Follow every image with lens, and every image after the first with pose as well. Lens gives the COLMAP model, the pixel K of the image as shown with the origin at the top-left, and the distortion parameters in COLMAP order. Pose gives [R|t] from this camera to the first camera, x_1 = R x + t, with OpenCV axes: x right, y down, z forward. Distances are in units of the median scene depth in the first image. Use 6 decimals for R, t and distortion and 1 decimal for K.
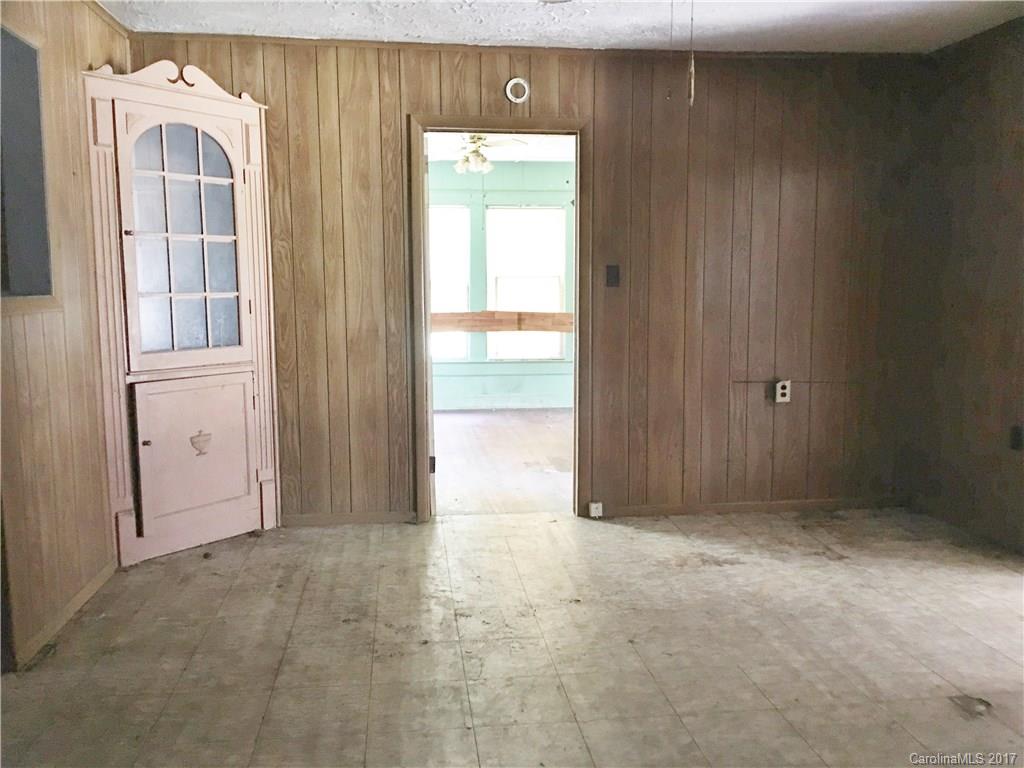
lens RADIAL K [[869.7, 0, 508.6], [0, 869.7, 384.0], [0, 0, 1]] dist [0.076296, -0.093686]
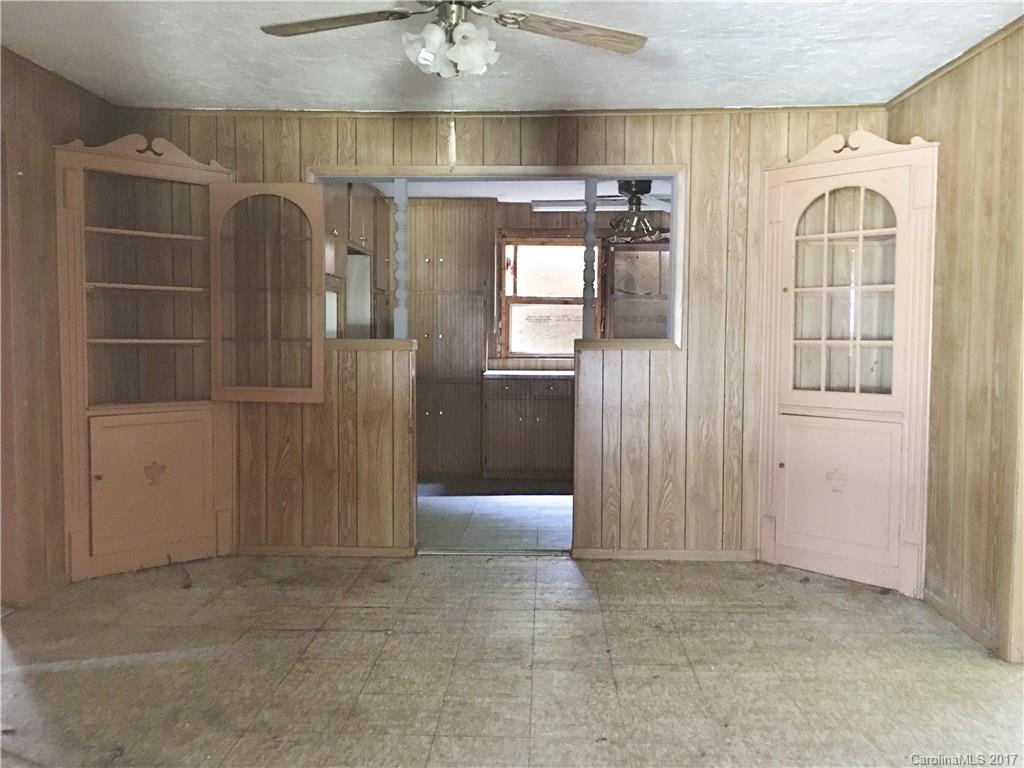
lens RADIAL K [[869.7, 0, 508.6], [0, 869.7, 384.0], [0, 0, 1]] dist [0.076296, -0.093686]
pose [[-0.158762, 0.064936, -0.985179, 0.820293], [-0.120809, 0.989059, 0.084660, -0.098992], [0.979898, 0.132459, -0.149180, 0.815237]]
